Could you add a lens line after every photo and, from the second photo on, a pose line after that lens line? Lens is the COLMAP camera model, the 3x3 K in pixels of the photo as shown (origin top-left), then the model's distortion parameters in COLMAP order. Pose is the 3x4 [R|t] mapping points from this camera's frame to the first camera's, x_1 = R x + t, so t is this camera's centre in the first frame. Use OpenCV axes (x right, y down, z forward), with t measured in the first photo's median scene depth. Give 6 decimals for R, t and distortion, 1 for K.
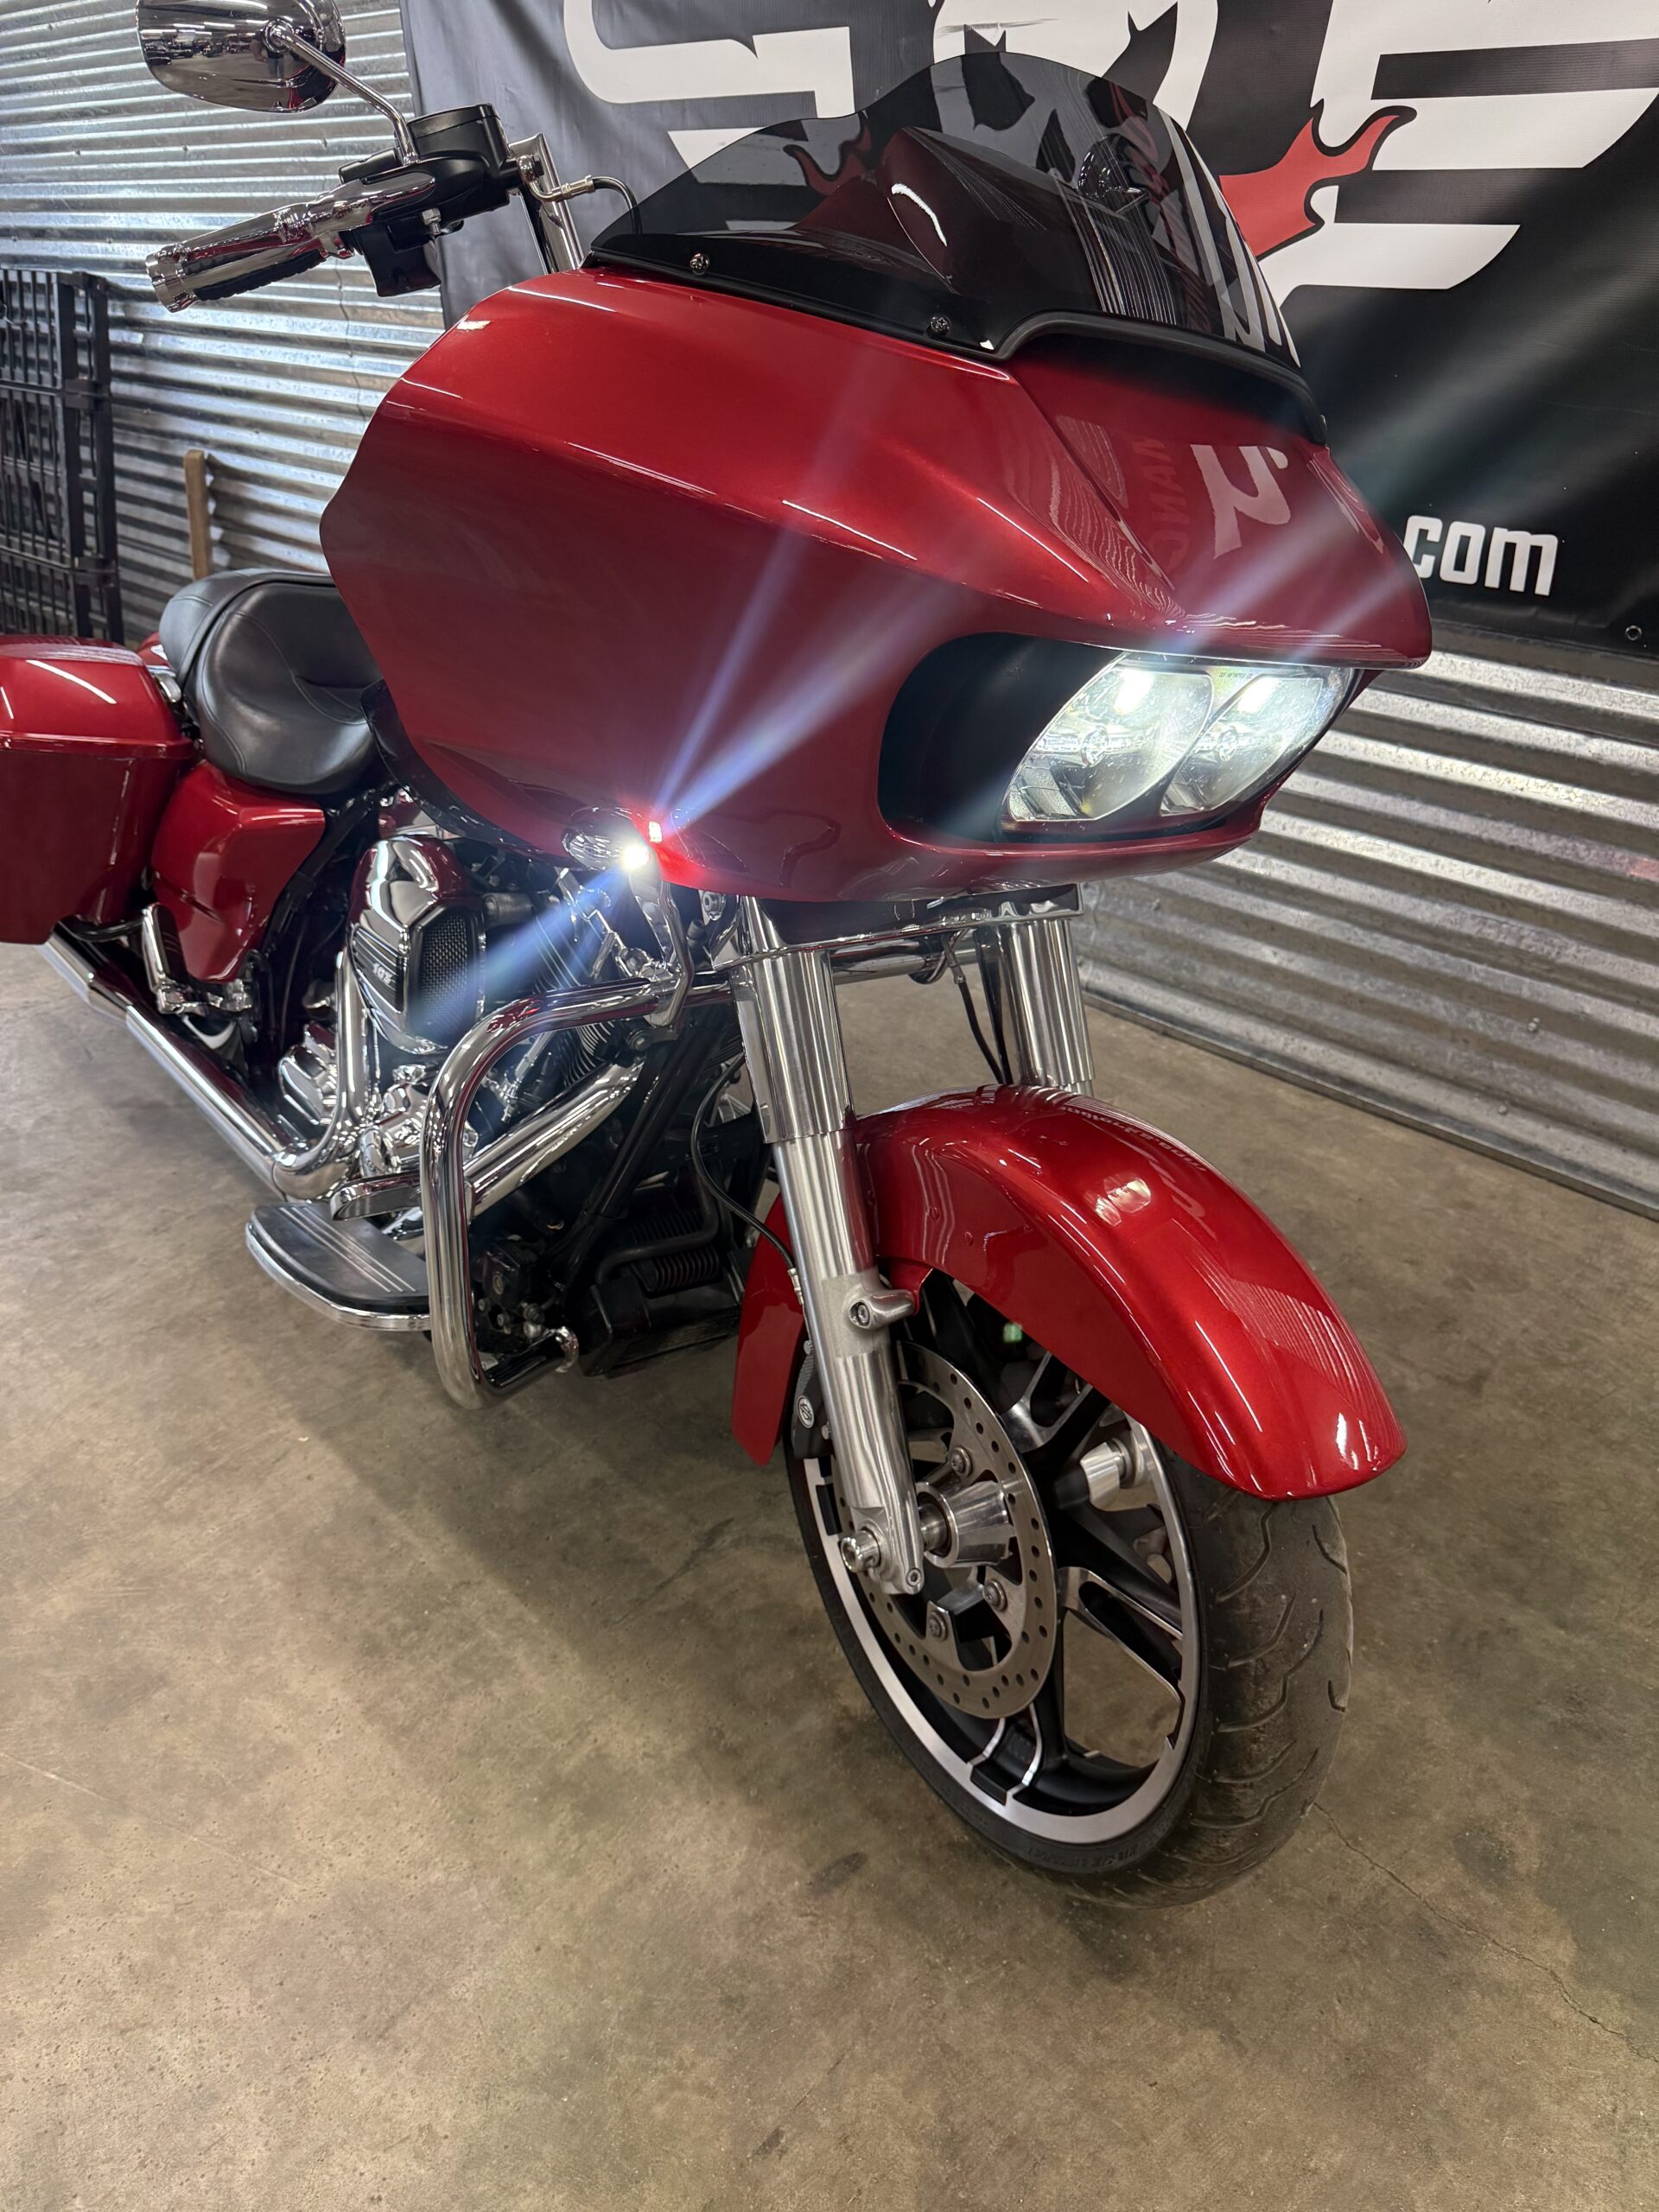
lens RADIAL K [[1556.8, 0, 833.3], [0, 1556.8, 1098.4], [0, 0, 1]] dist [-0.003975, -0.010498]
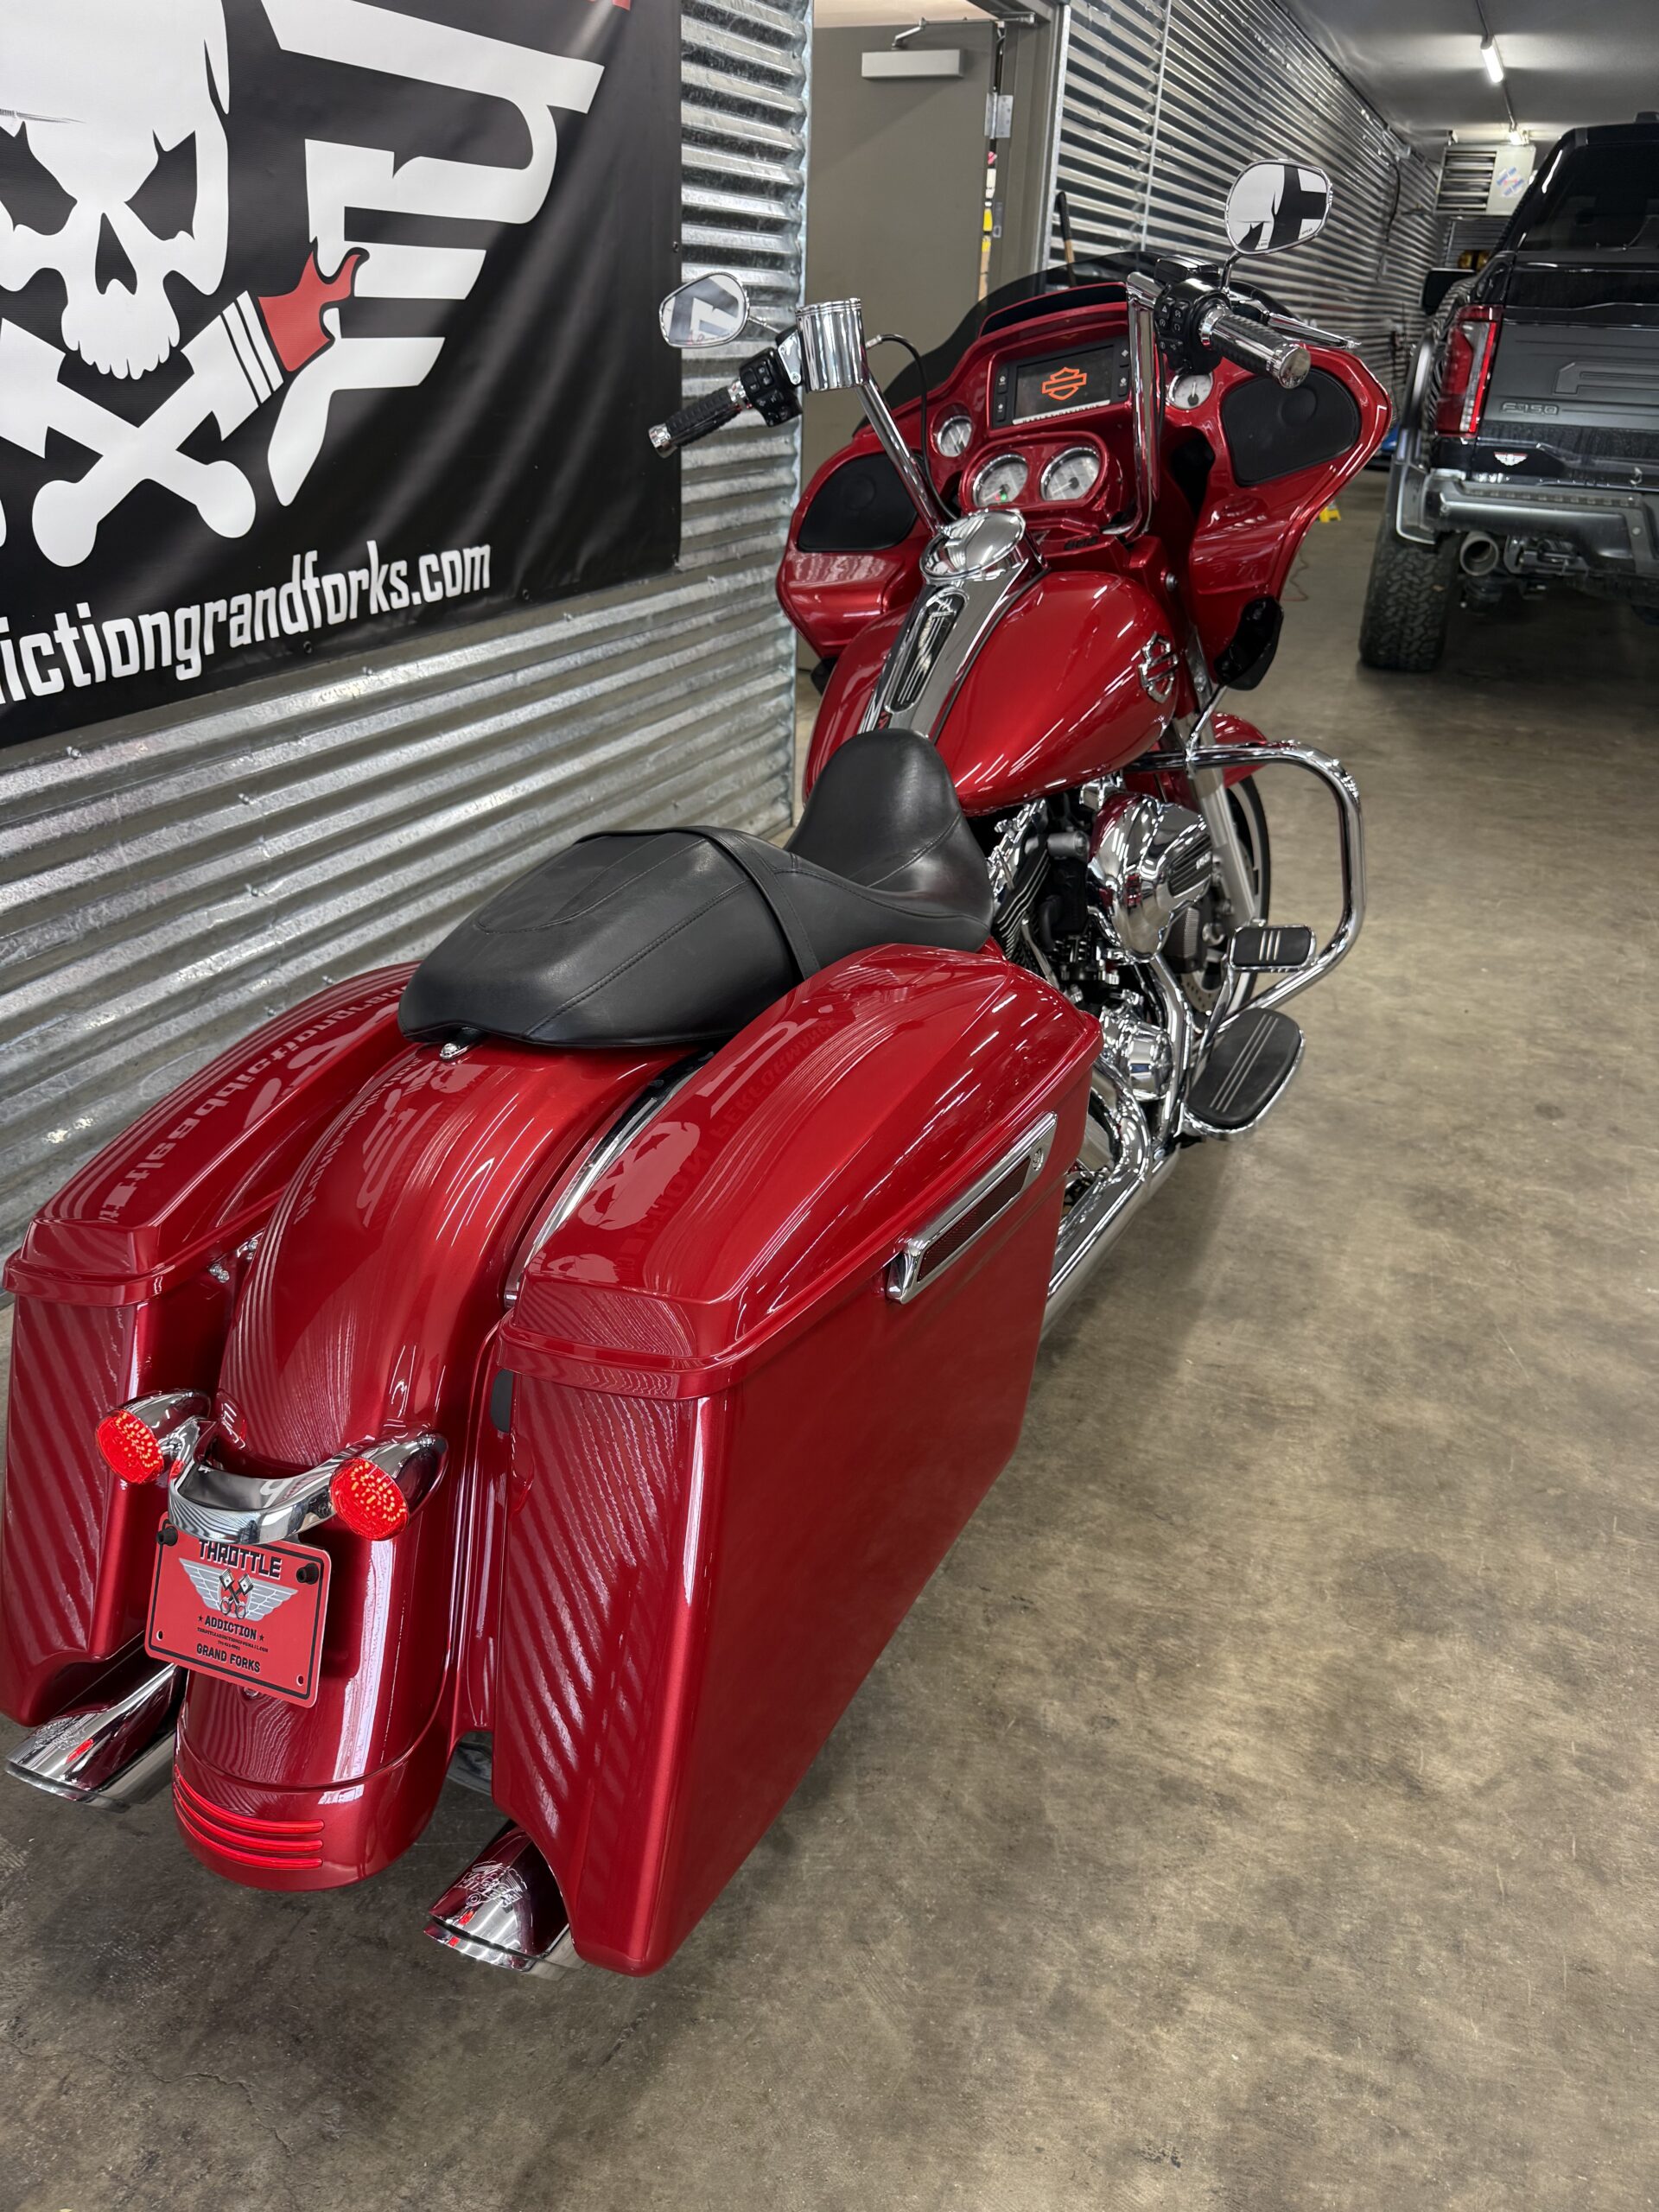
lens RADIAL K [[1556.8, 0, 836.2], [0, 1556.8, 1094.1], [0, 0, 1]] dist [-0.003975, -0.010498]
pose [[-0.352695, -0.414023, 0.839161, -1.095618], [0.460335, 0.703998, 0.540813, -0.645675], [-0.814677, 0.577037, -0.057708, 1.128910]]
